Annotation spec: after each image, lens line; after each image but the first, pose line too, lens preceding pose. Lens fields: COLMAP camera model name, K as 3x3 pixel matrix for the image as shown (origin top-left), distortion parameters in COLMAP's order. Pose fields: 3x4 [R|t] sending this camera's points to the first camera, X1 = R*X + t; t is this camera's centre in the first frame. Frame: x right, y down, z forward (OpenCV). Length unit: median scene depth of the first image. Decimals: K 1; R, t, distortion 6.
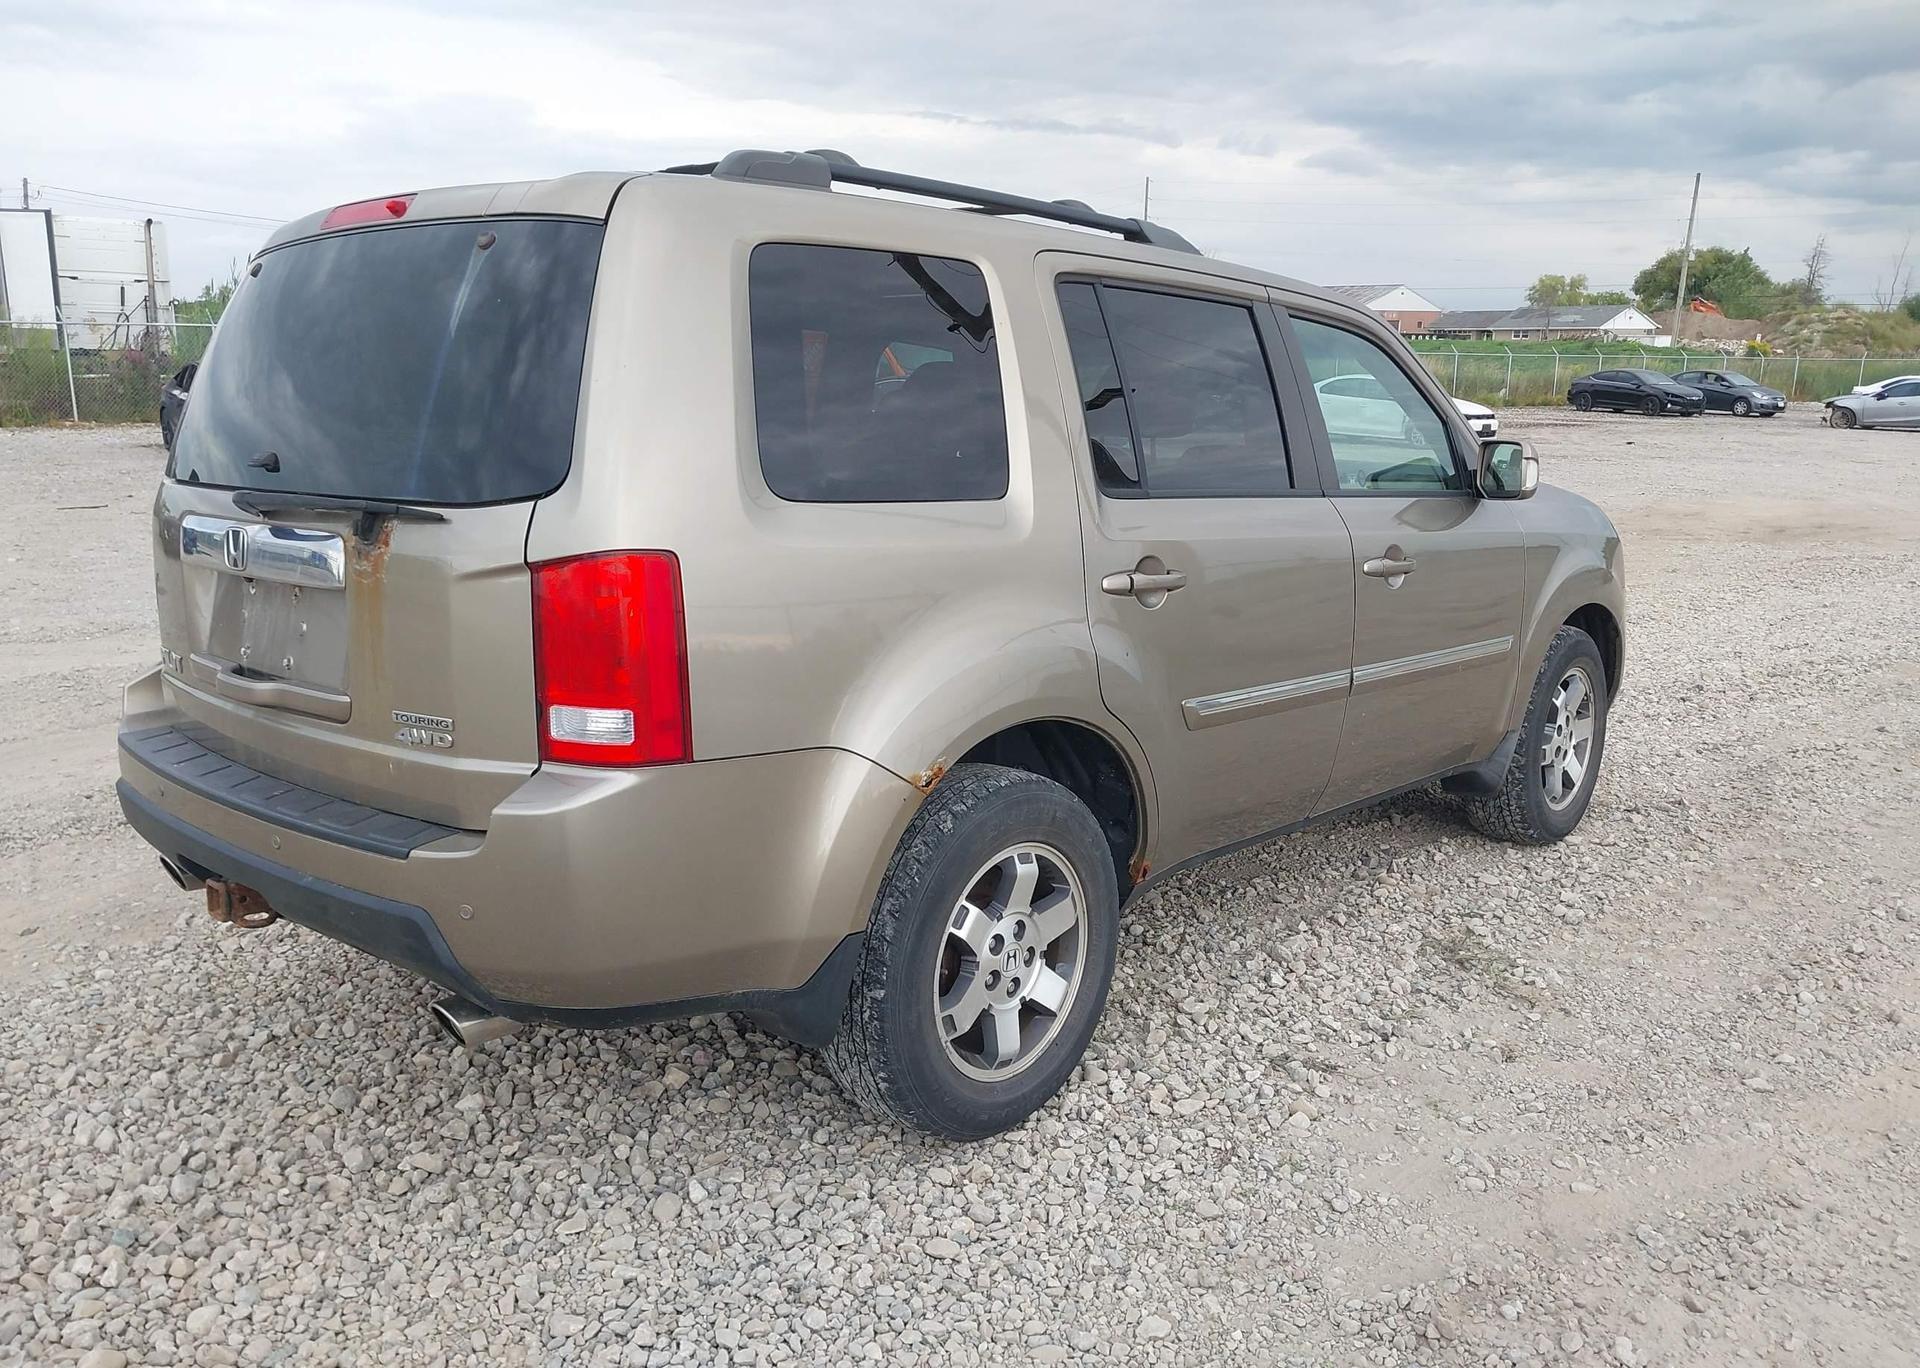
lens RADIAL K [[1512.2, 0, 963.9], [0, 1512.2, 618.7], [0, 0, 1]] dist [0.038901, -0.053912]
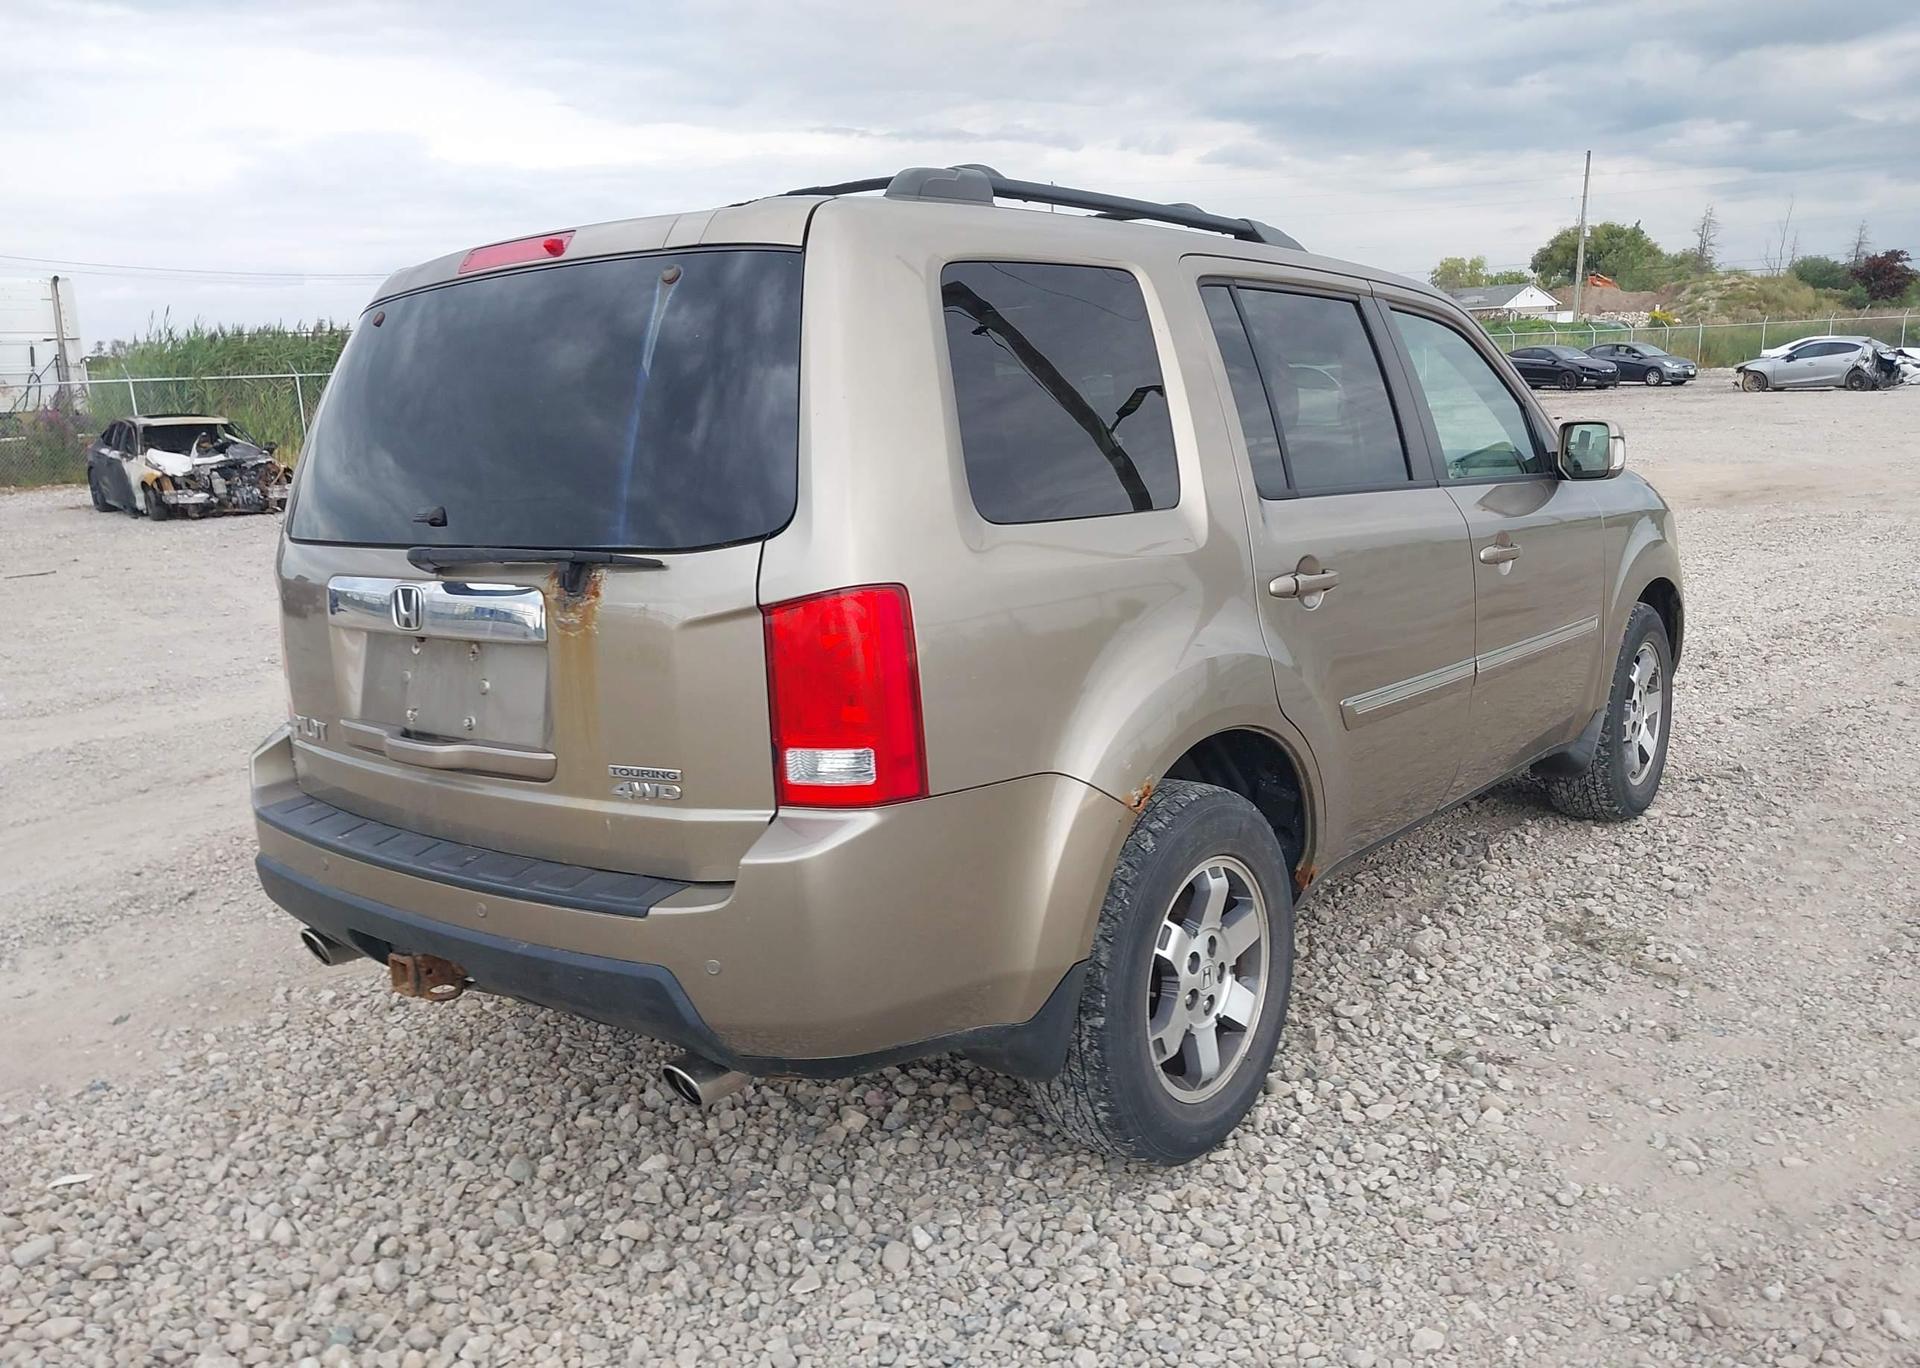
lens RADIAL K [[1516.7, 0, 961.5], [0, 1516.7, 620.7], [0, 0, 1]] dist [0.026155, -0.035457]
pose [[0.997072, -0.063061, 0.043262, -0.150682], [0.063319, 0.997983, -0.004629, -0.010058], [-0.042883, 0.007355, 0.999053, 0.020604]]
